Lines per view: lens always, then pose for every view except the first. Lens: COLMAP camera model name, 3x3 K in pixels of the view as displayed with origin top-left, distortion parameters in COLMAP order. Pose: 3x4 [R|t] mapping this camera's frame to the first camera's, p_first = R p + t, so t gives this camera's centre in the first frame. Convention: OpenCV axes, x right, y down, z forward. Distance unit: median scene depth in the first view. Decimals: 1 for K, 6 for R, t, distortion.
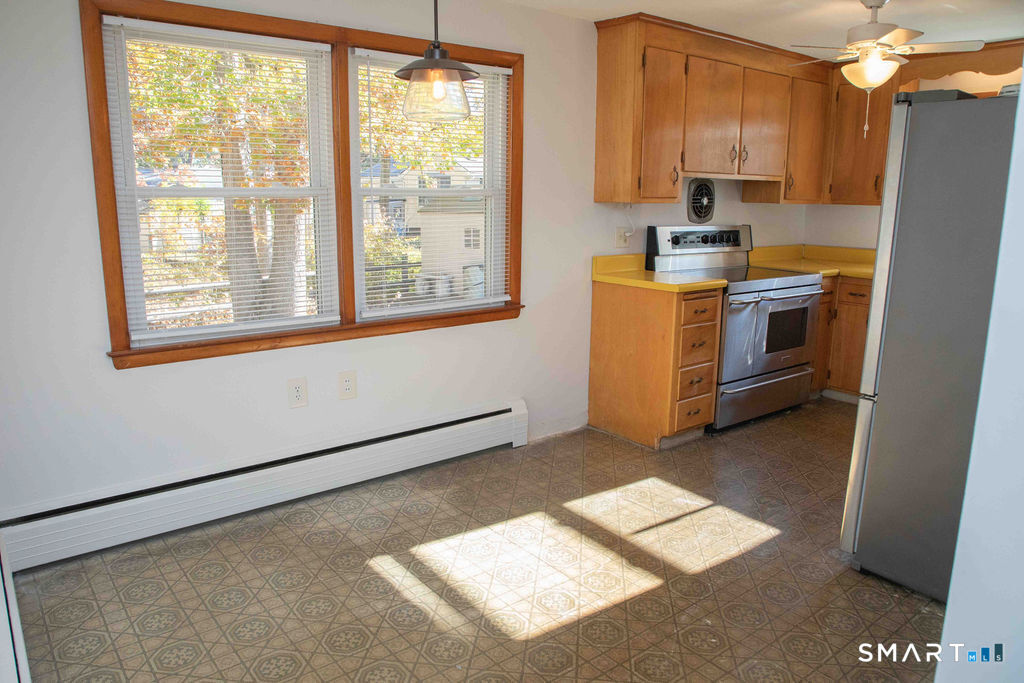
lens RADIAL K [[729.5, 0, 505.1], [0, 729.5, 345.9], [0, 0, 1]] dist [-0.035971, 0.000763]
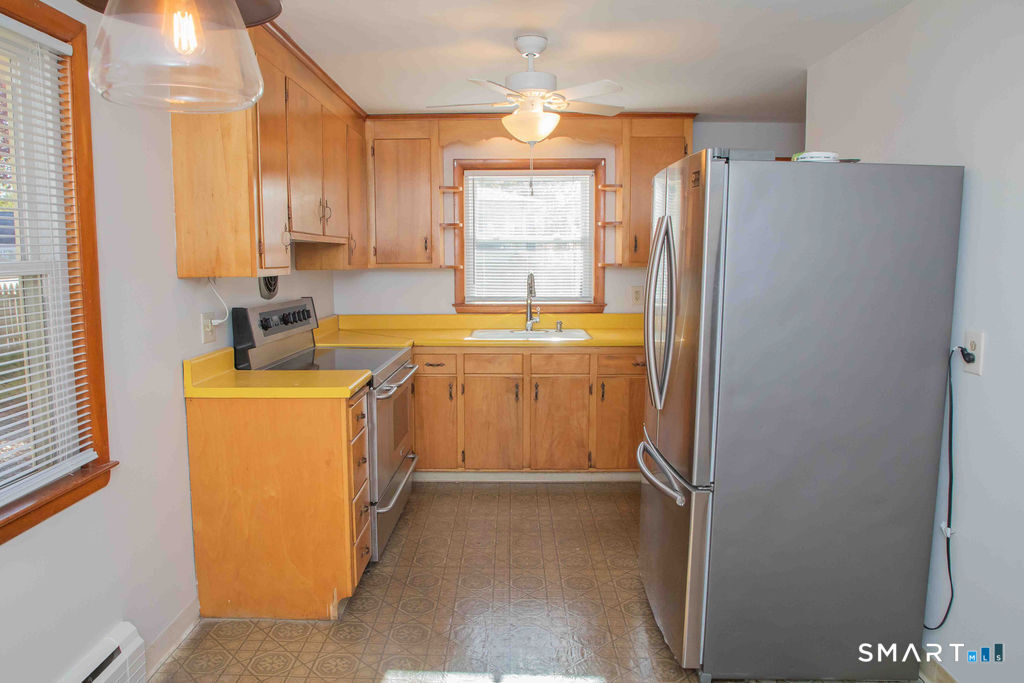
lens RADIAL K [[729.5, 0, 505.1], [0, 729.5, 345.9], [0, 0, 1]] dist [-0.035971, 0.000763]
pose [[0.625788, -0.105898, 0.772771, -0.226112], [0.169739, 0.985486, -0.002406, -0.099830], [-0.761300, 0.132675, 0.634681, 0.435624]]
